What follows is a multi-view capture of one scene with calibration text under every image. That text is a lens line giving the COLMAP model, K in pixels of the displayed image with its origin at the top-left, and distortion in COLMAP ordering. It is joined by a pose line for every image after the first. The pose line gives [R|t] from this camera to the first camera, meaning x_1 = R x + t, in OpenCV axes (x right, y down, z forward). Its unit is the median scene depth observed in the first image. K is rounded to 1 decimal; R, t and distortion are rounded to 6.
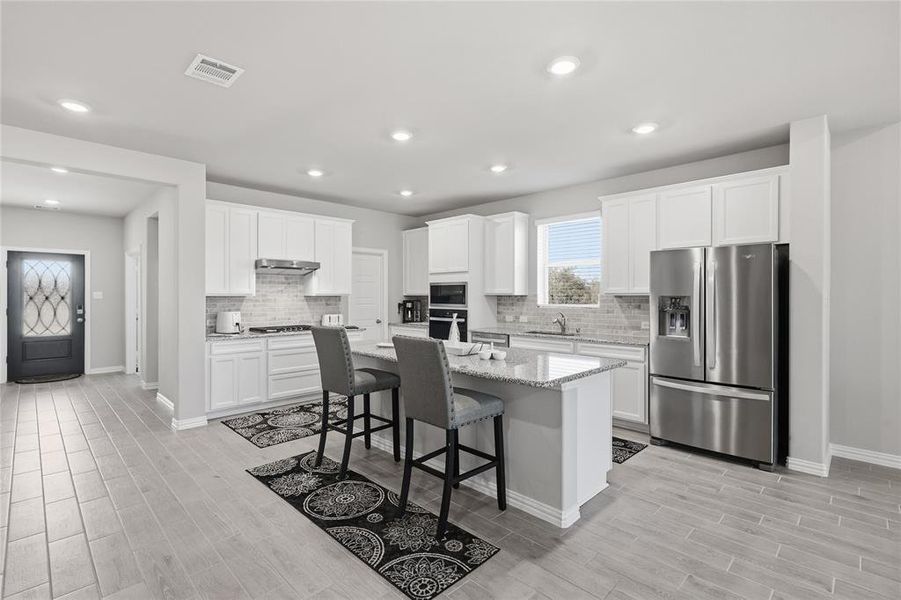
lens RADIAL K [[422.2, 0, 450.2], [0, 422.2, 295.8], [0, 0, 1]] dist [0.000367, 0.000933]
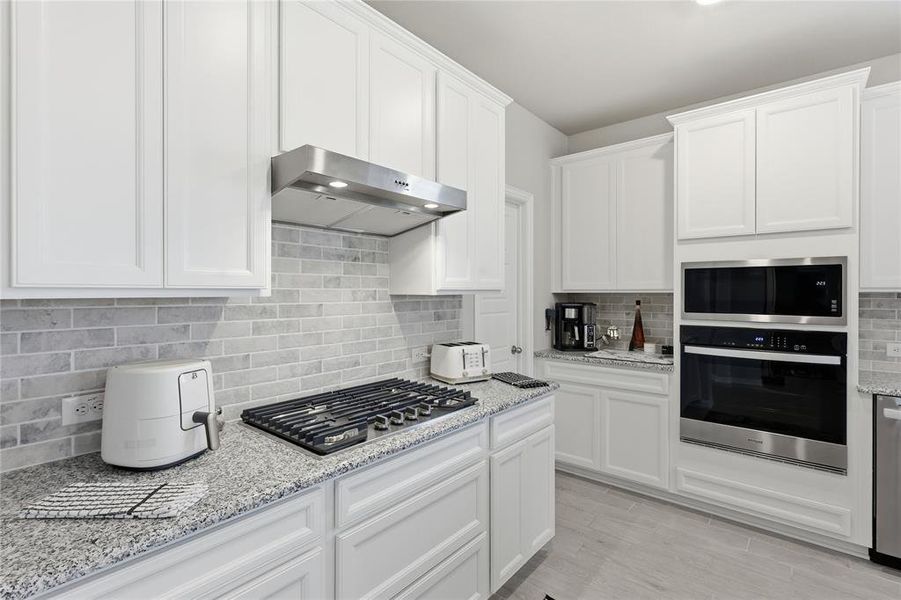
lens RADIAL K [[422.2, 0, 450.3], [0, 422.2, 293.5], [0, 0, 1]] dist [0.000367, 0.000933]
pose [[0.996653, -0.001782, 0.081727, -0.346853], [0.001537, 0.999994, 0.003058, -0.002340], [-0.081732, -0.002922, 0.996650, 0.681735]]
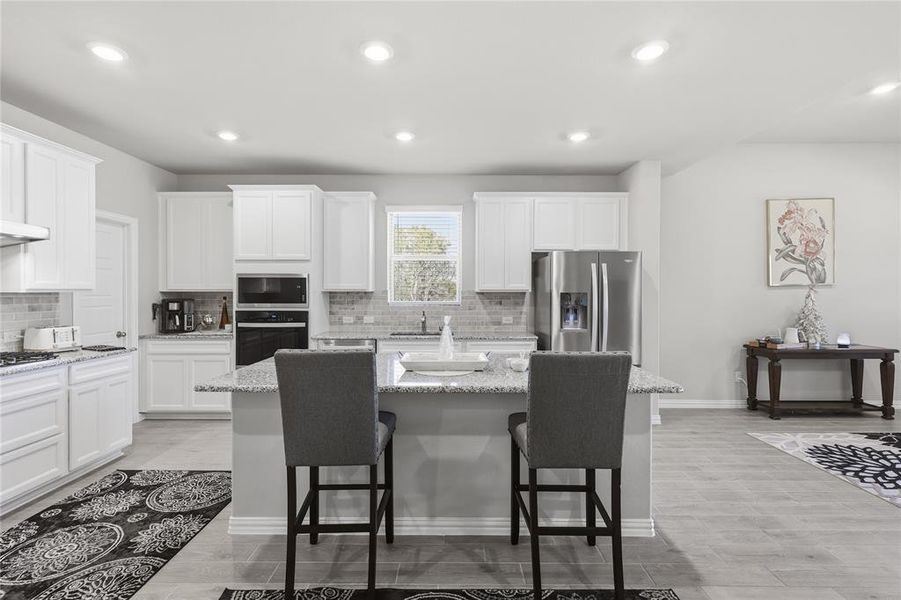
lens RADIAL K [[422.2, 0, 451.0], [0, 422.2, 294.3], [0, 0, 1]] dist [0.000367, 0.000933]
pose [[0.709728, -0.003777, 0.704465, -0.324665], [-0.001164, 0.999978, 0.006534, -0.001803], [-0.704475, -0.005457, 0.709708, 0.287315]]
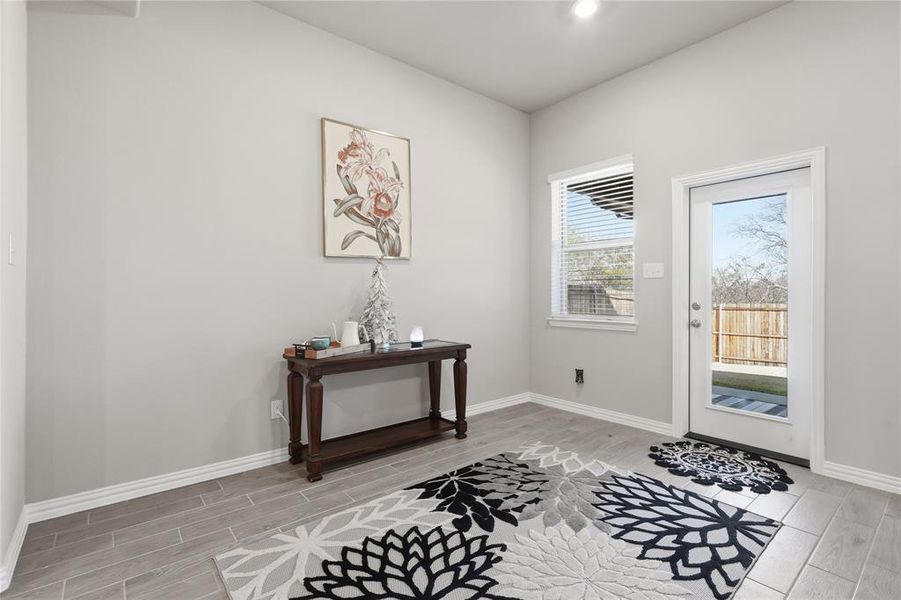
lens RADIAL K [[422.2, 0, 446.8], [0, 422.2, 294.2], [0, 0, 1]] dist [0.000367, 0.000933]
pose [[0.106482, -0.000877, 0.994314, 0.241038], [-0.000988, 0.999999, 0.000988, 0.035211], [-0.994314, -0.001088, 0.106481, 0.226942]]
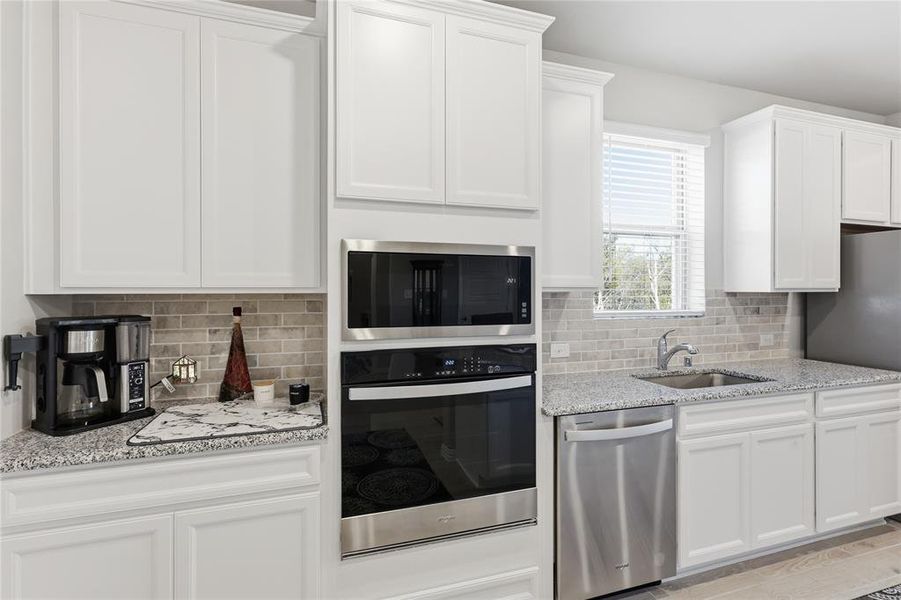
lens RADIAL K [[422.2, 0, 446.1], [0, 422.2, 291.3], [0, 0, 1]] dist [0.000367, 0.000933]
pose [[0.458056, -0.001738, 0.888922, -0.255351], [0.001101, 0.999998, 0.001388, -0.003135], [-0.888923, 0.000342, 0.458057, 0.951102]]
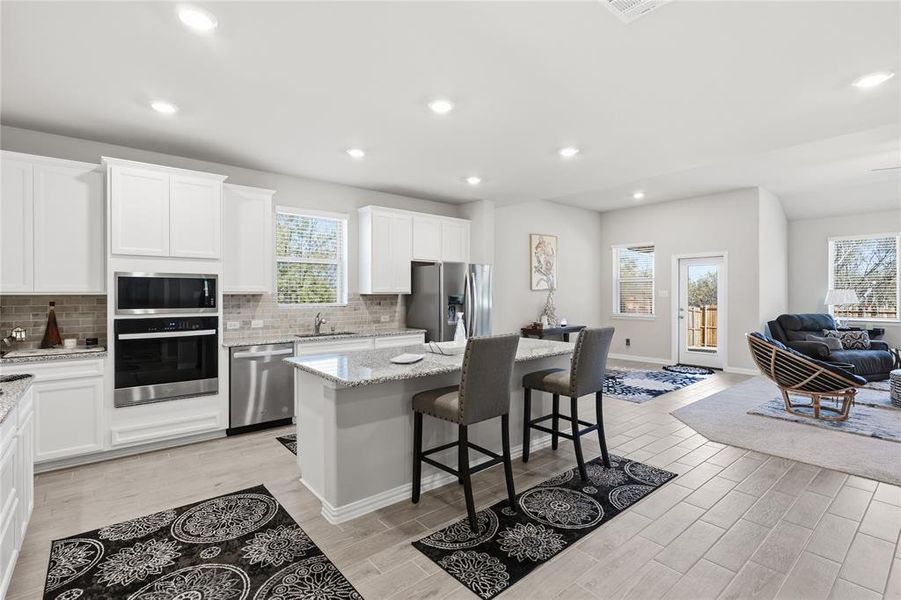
lens RADIAL K [[422.2, 0, 449.6], [0, 422.2, 294.8], [0, 0, 1]] dist [0.000367, 0.000933]
pose [[0.094698, -0.003797, 0.995499, -0.619839], [0.000880, 0.999993, 0.003731, -0.002997], [-0.995506, 0.000523, 0.094701, 0.583572]]
